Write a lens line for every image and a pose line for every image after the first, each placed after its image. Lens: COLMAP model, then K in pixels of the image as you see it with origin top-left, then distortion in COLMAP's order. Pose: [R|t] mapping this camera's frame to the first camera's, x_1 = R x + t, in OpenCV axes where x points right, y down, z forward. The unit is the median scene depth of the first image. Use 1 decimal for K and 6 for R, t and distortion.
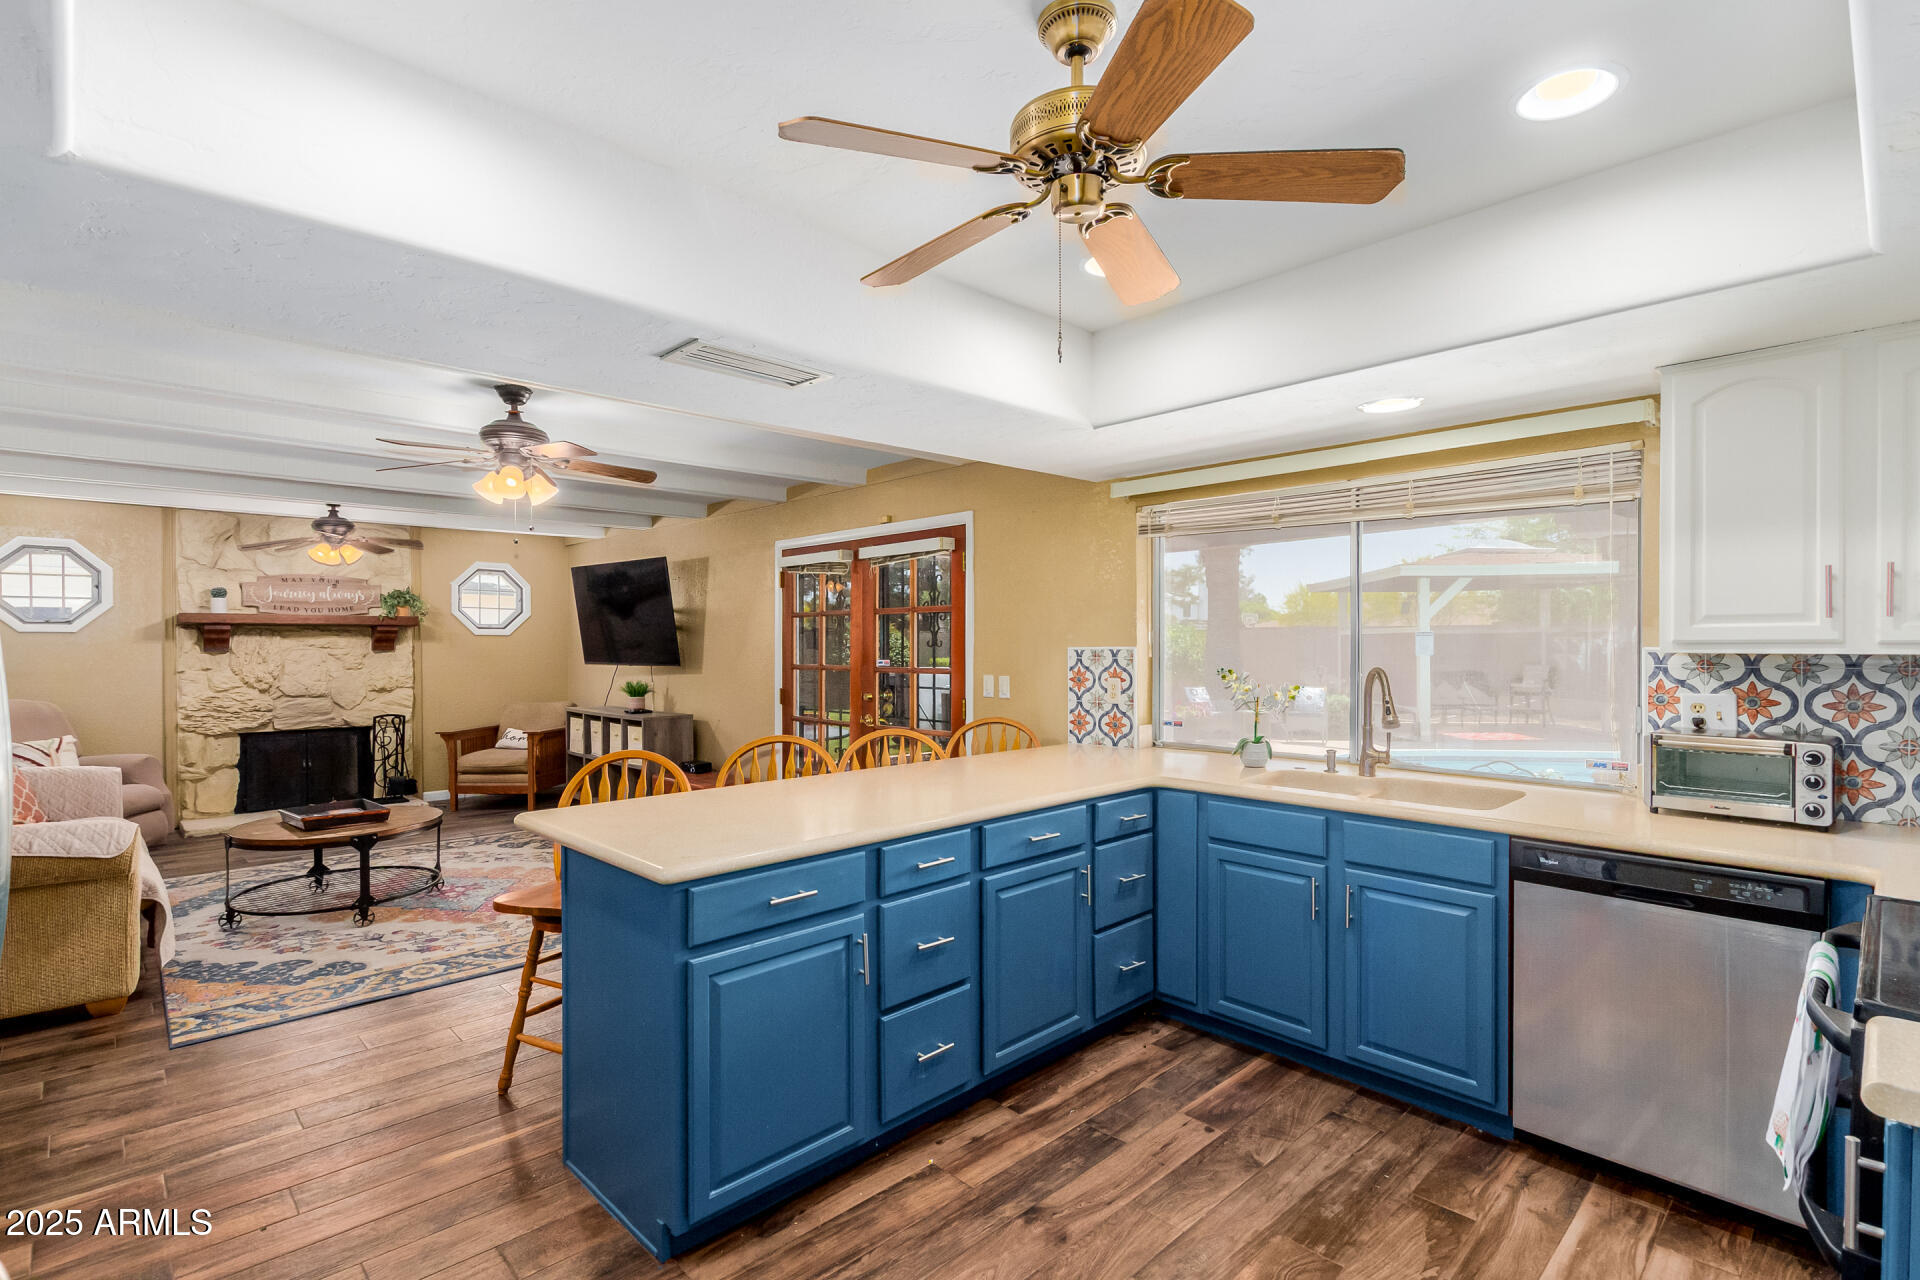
lens RADIAL K [[889.1, 0, 963.8], [0, 889.1, 654.1], [0, 0, 1]] dist [0.012329, -0.008157]
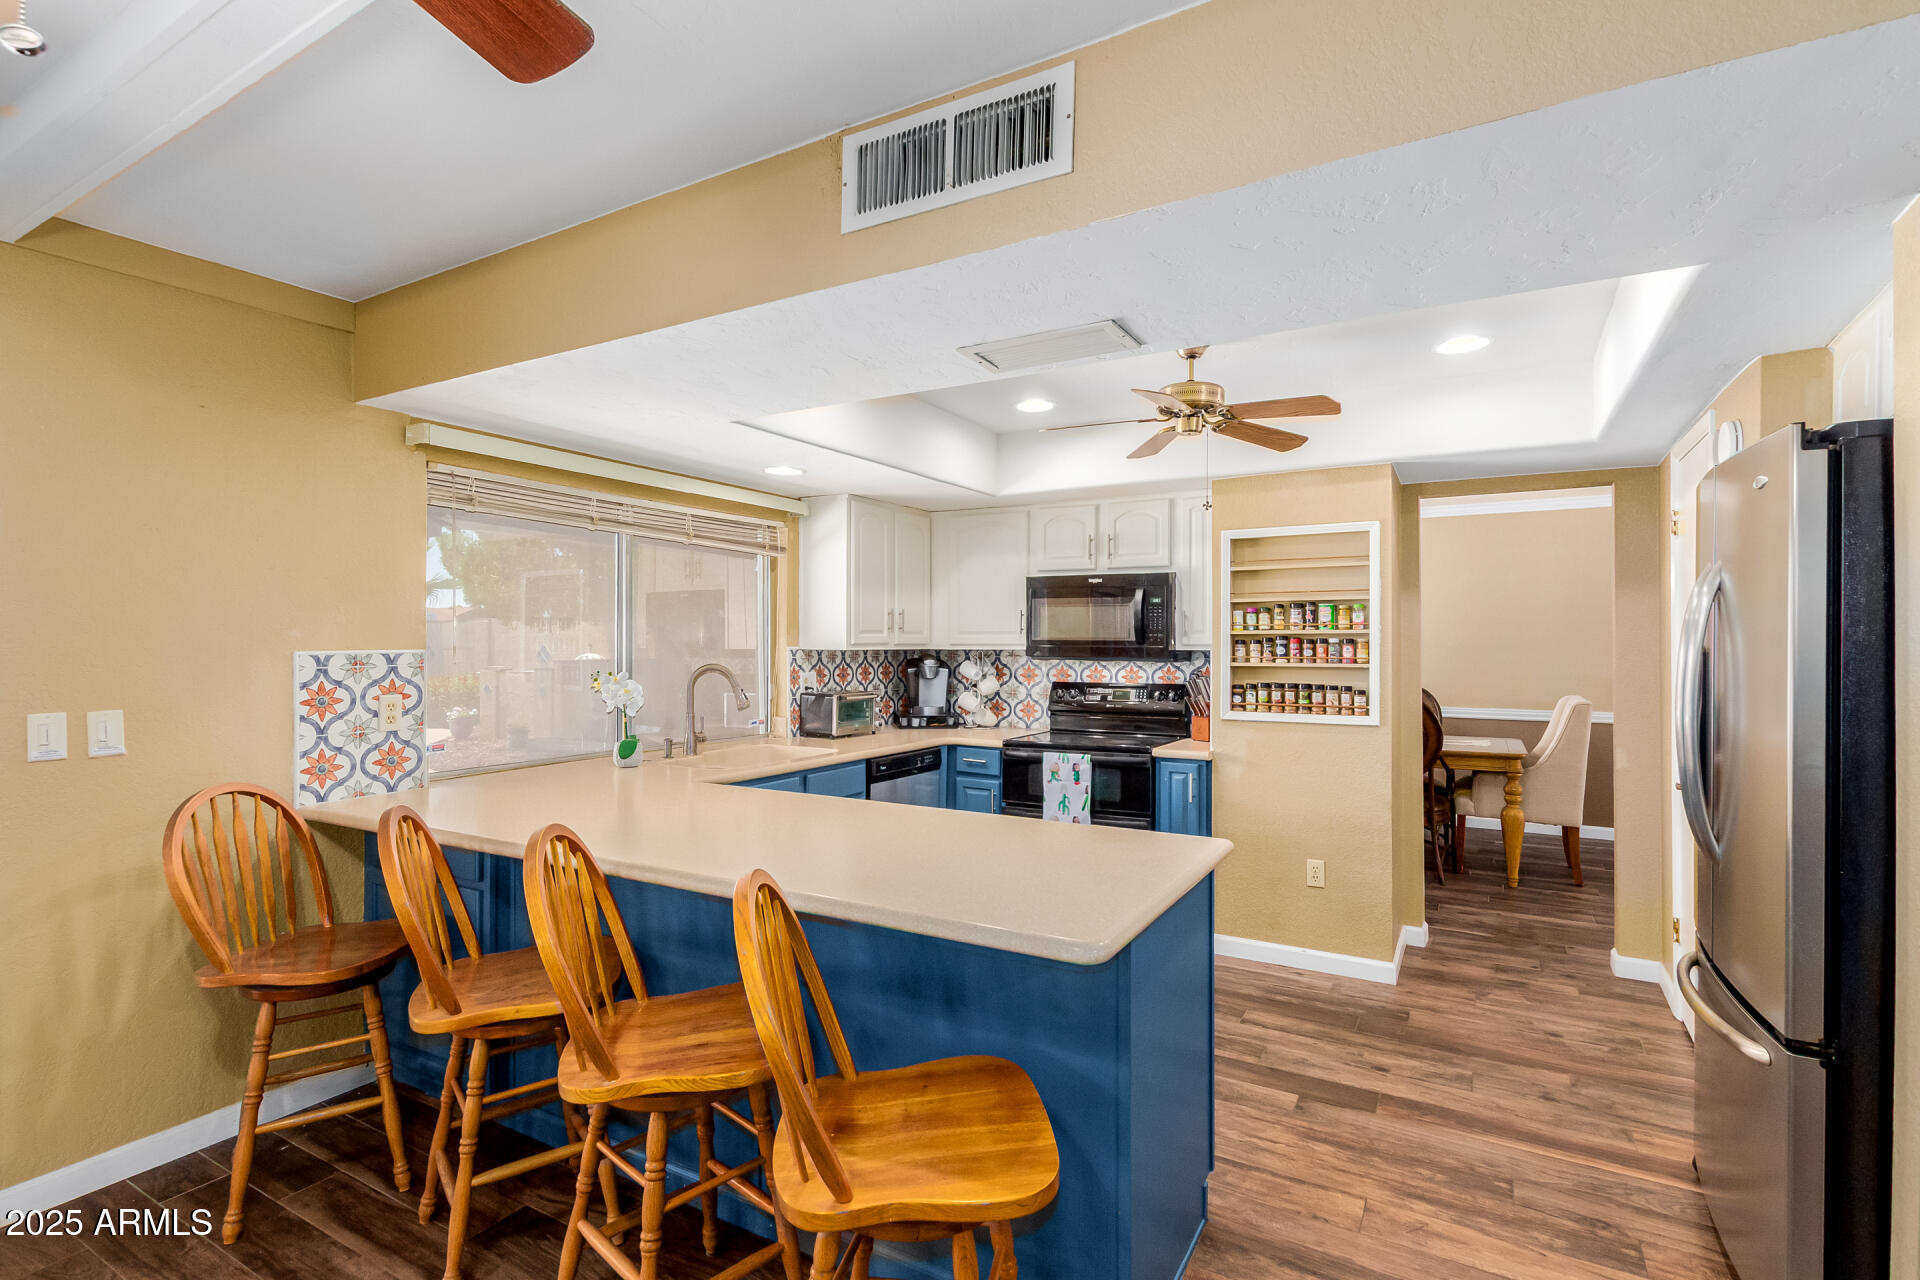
lens RADIAL K [[916.4, 0, 948.4], [0, 916.4, 640.4], [0, 0, 1]] dist [0.002242, 0.000366]
pose [[-0.261265, 0.003711, 0.965260, -0.489523], [0.011998, 0.999928, -0.000597, -0.007479], [-0.965193, 0.011425, -0.261290, 0.580613]]
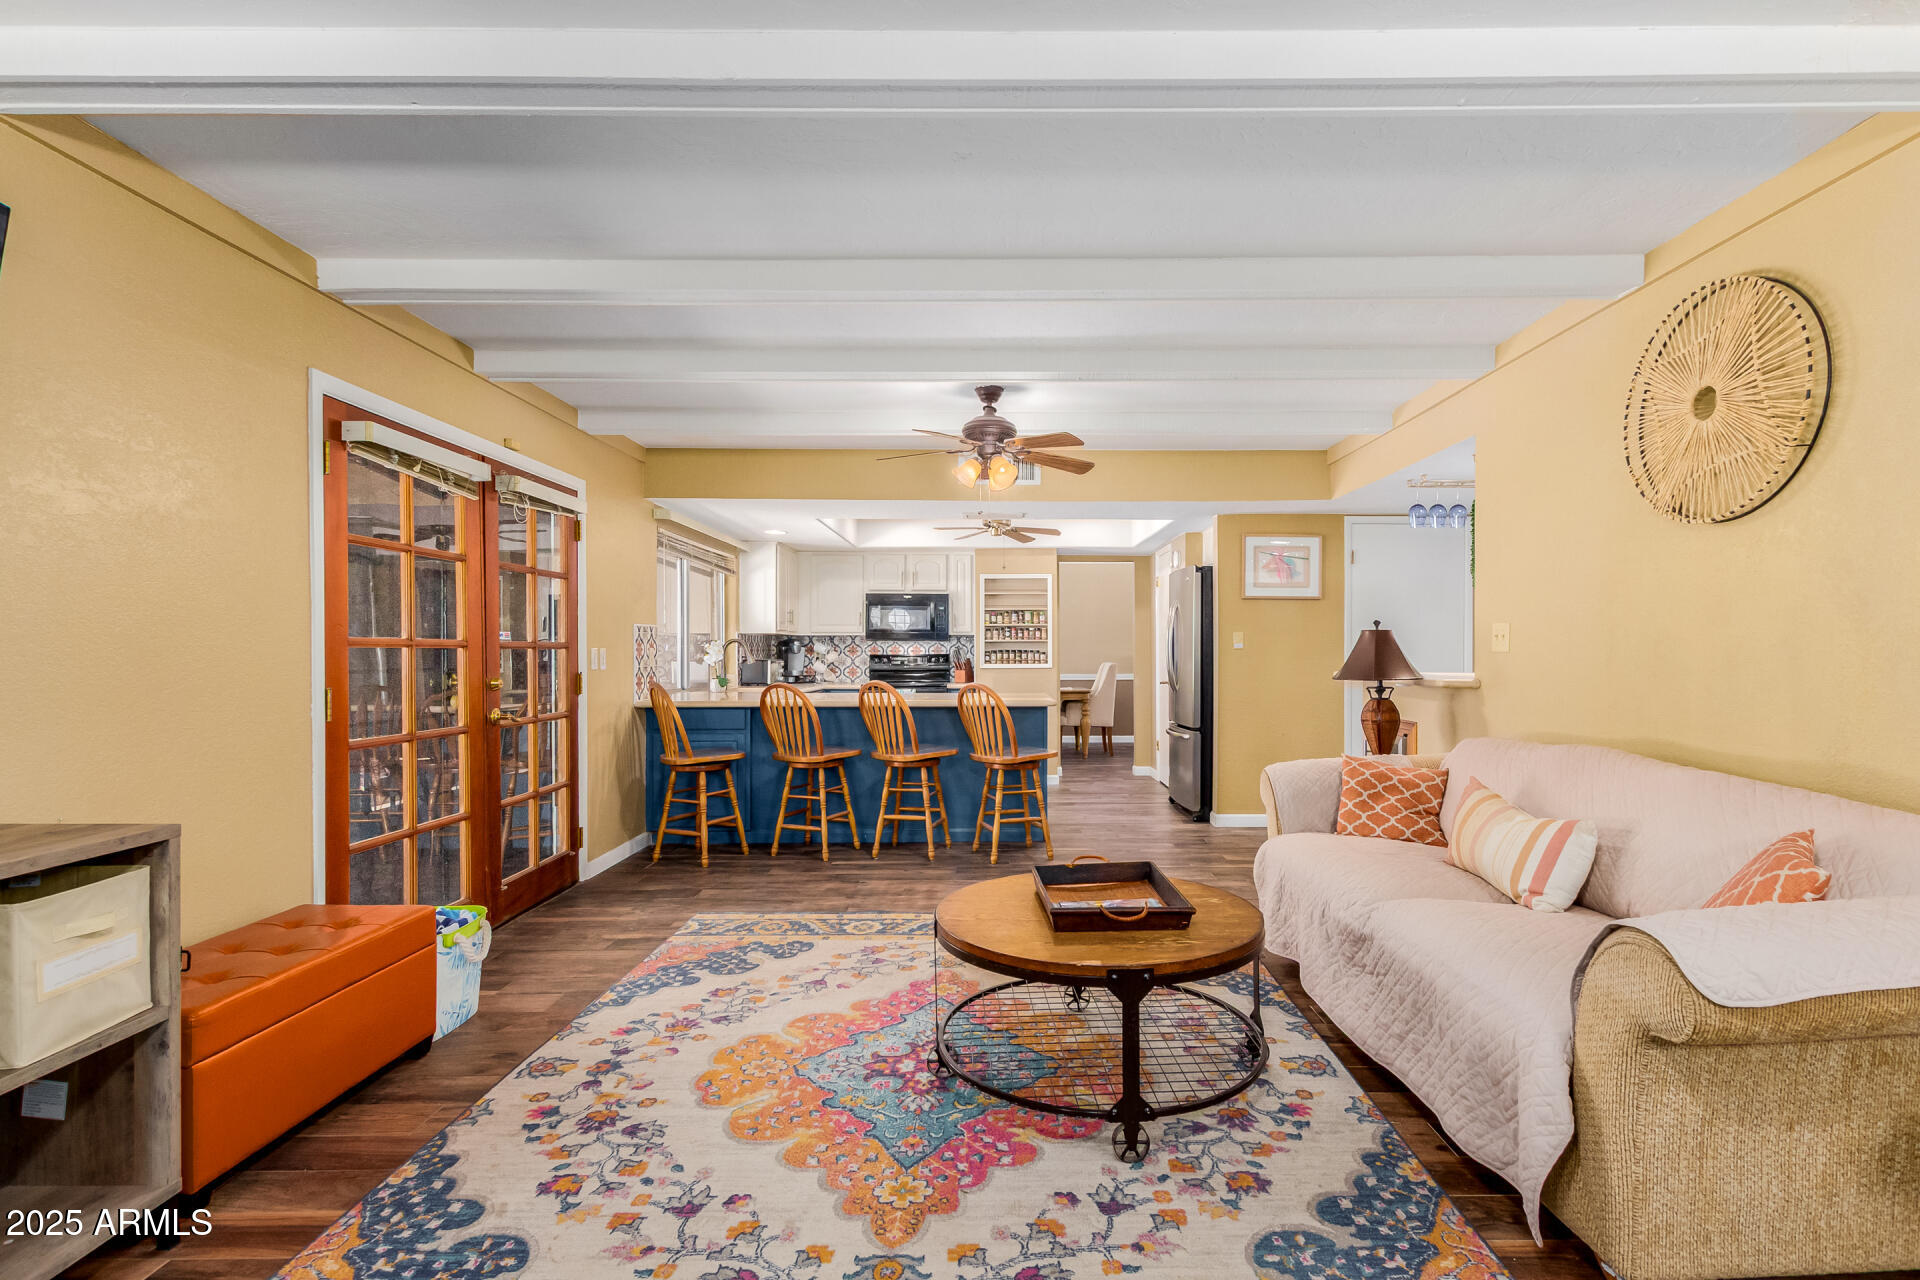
lens RADIAL K [[915.5, 0, 998.0], [0, 915.5, 650.0], [0, 0, 1]] dist [0.002224, -0.000447]
pose [[-0.718513, 0.004739, 0.695497, -0.899956], [0.011925, 0.999914, 0.005506, 0.022148], [-0.695411, 0.012250, -0.718508, 1.243381]]
